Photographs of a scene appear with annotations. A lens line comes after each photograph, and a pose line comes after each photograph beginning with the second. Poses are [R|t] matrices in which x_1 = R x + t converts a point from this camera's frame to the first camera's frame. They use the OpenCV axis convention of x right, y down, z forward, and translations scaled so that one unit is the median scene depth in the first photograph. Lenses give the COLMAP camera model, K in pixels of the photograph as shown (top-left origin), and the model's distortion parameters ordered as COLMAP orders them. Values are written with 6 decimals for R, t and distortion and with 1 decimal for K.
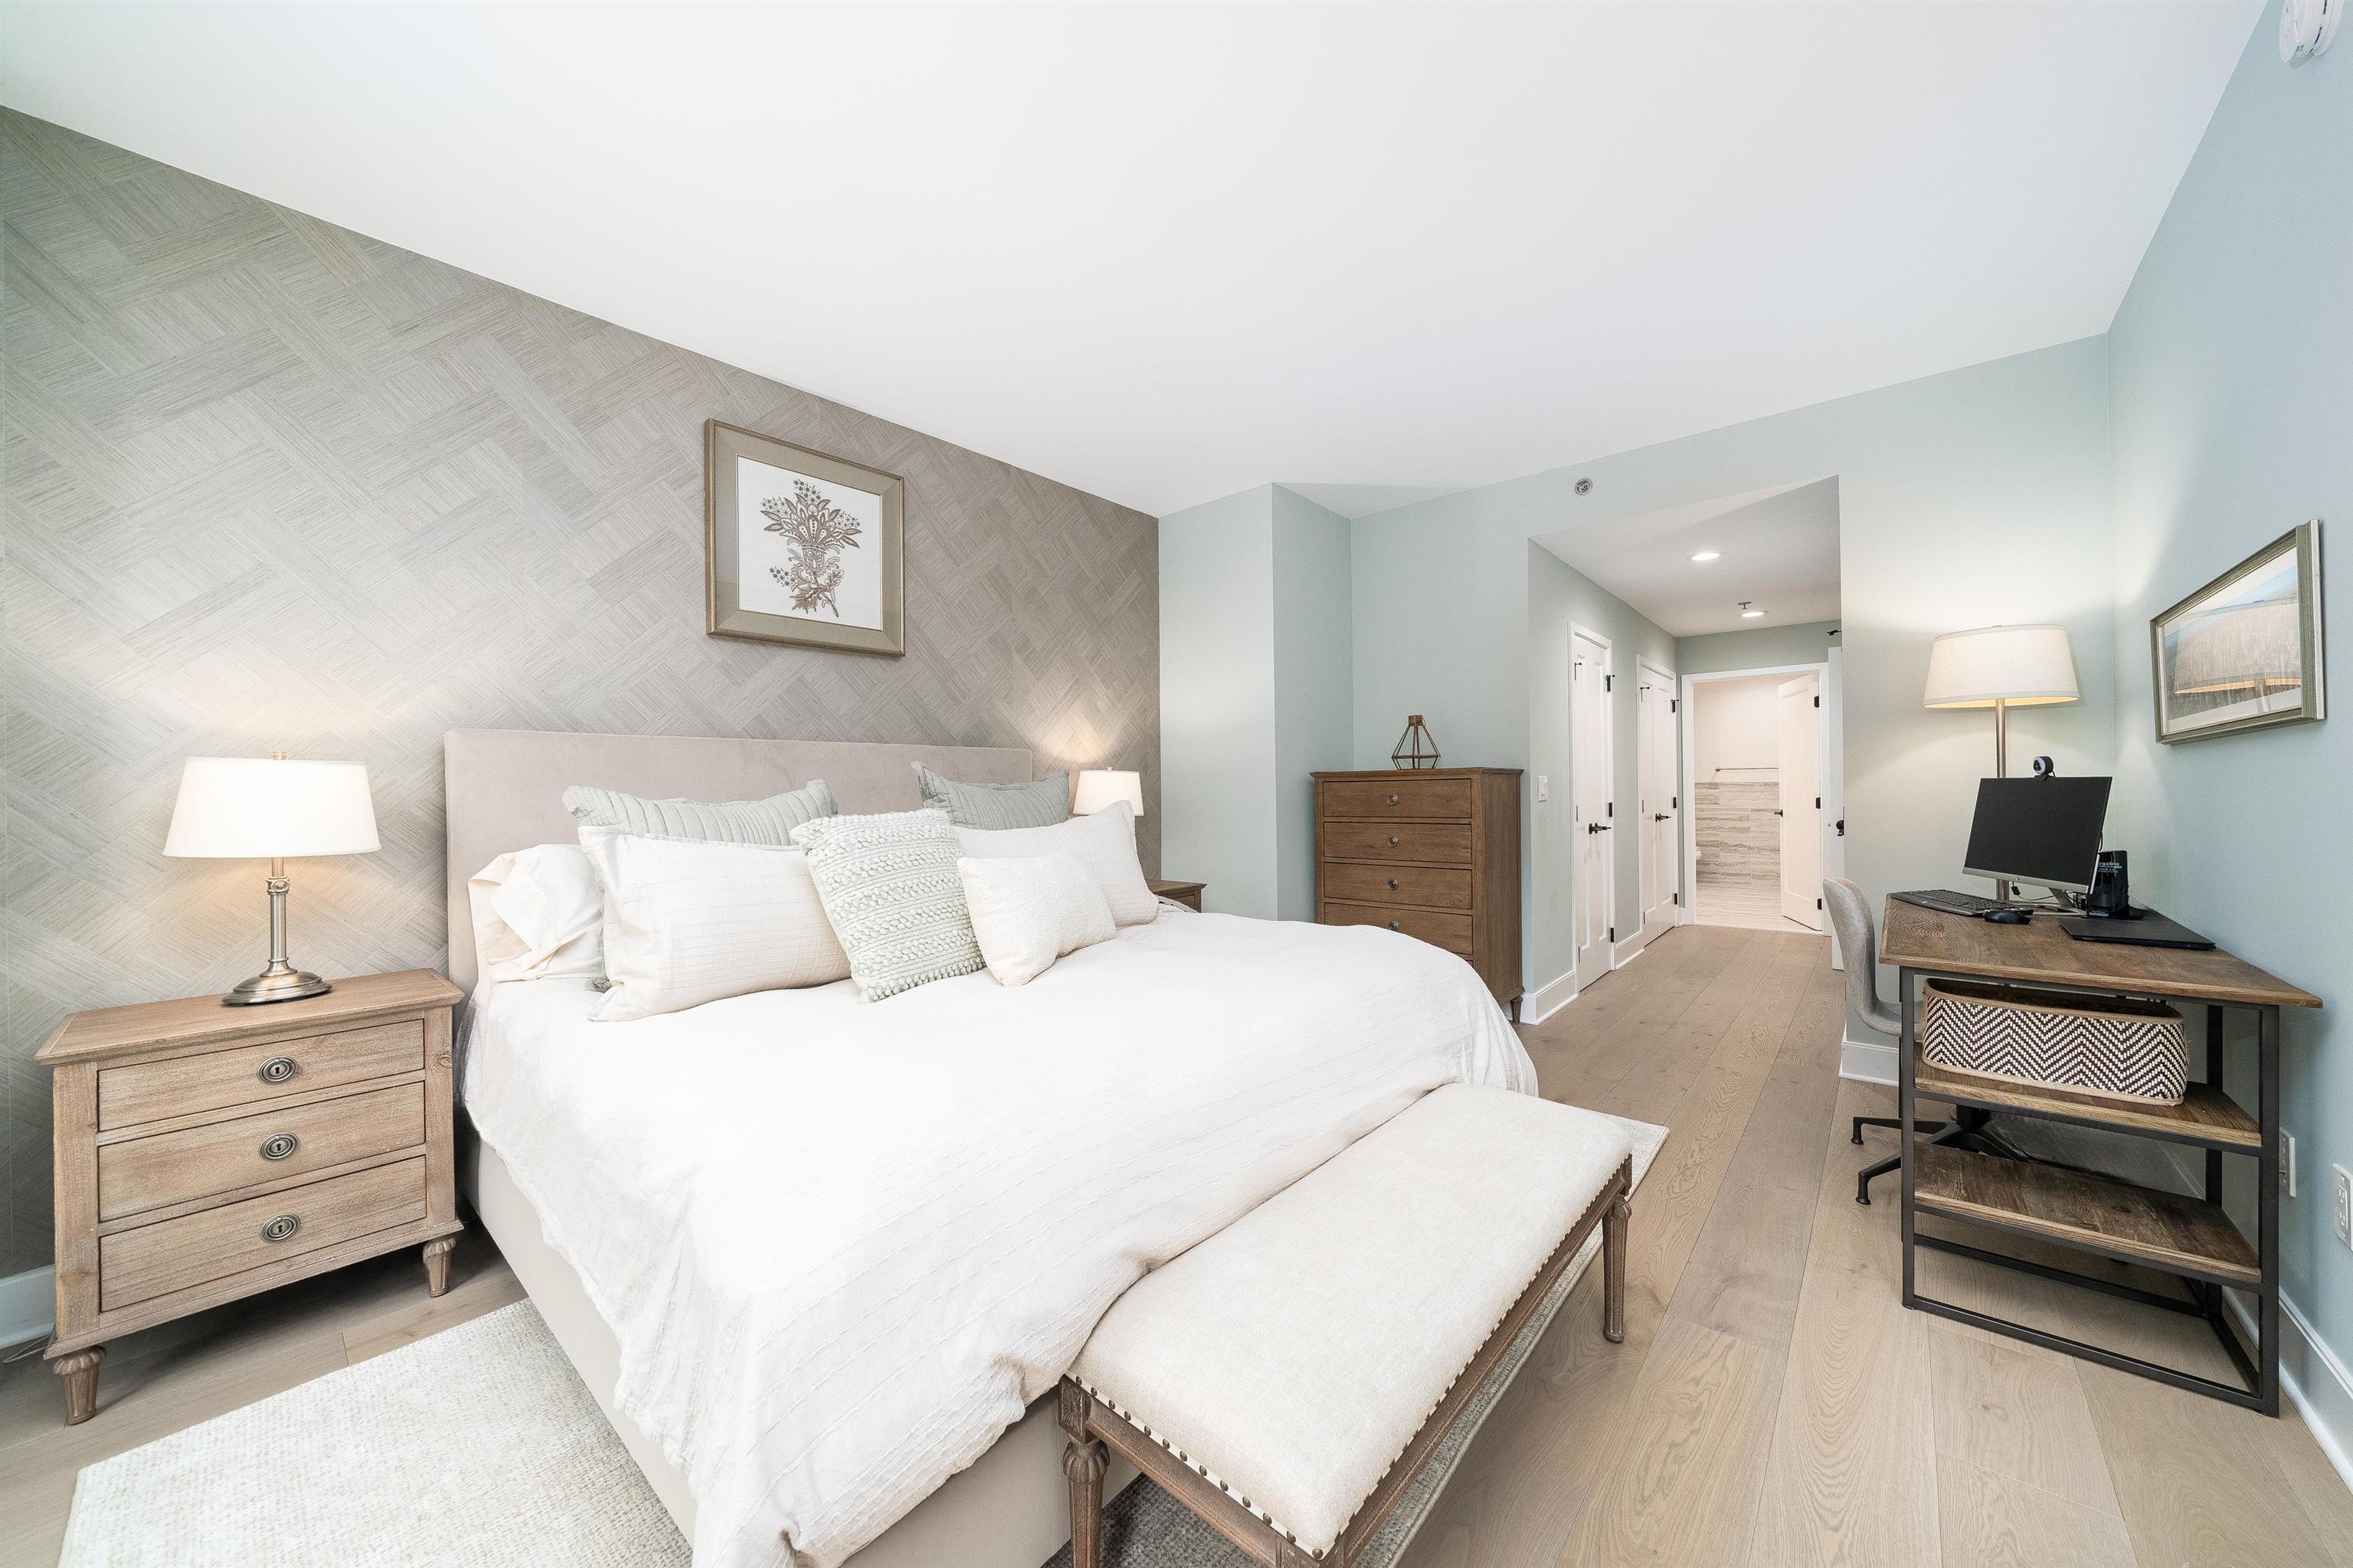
lens RADIAL K [[812.8, 0, 1189.4], [0, 812.8, 785.5], [0, 0, 1]] dist [-0.006334, -0.000273]
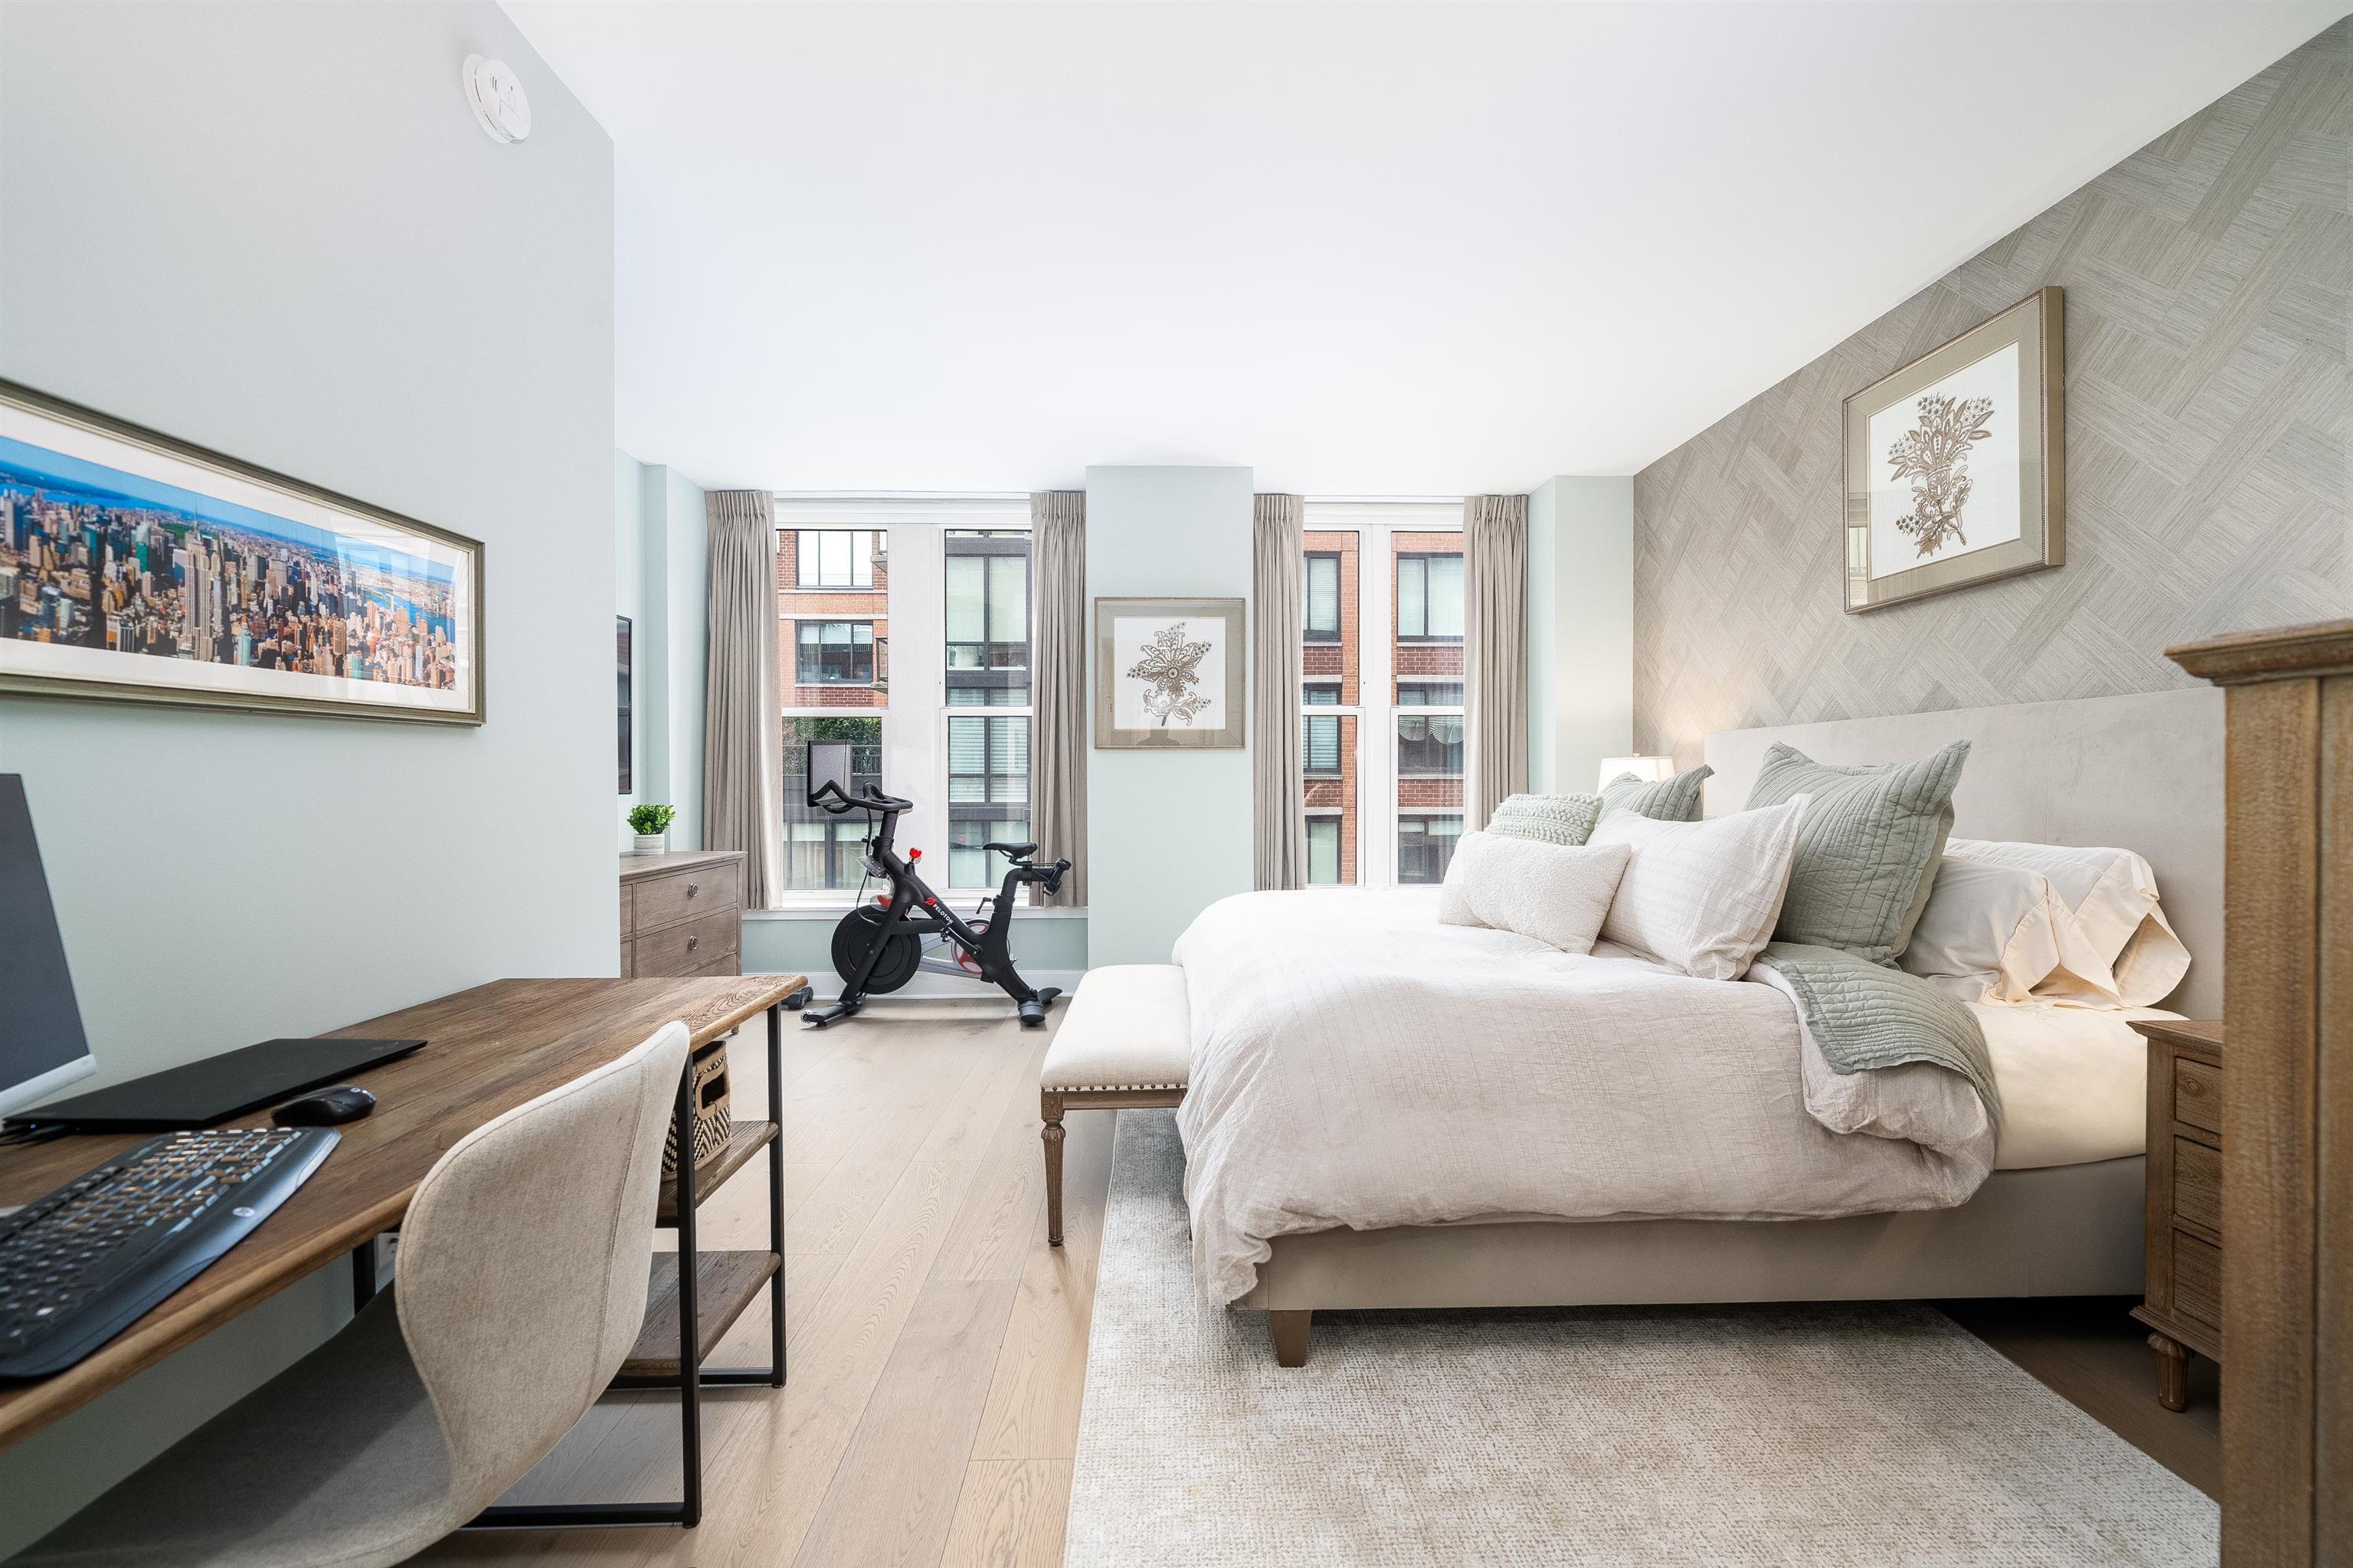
lens RADIAL K [[942.8, 0, 1192.2], [0, 942.8, 787.2], [0, 0, 1]] dist [0.009784, -0.000607]
pose [[-0.742139, 0.021536, -0.669900, 0.724272], [0.016617, 0.999768, 0.013732, -0.005599], [0.670040, -0.000940, -0.742325, 1.213020]]
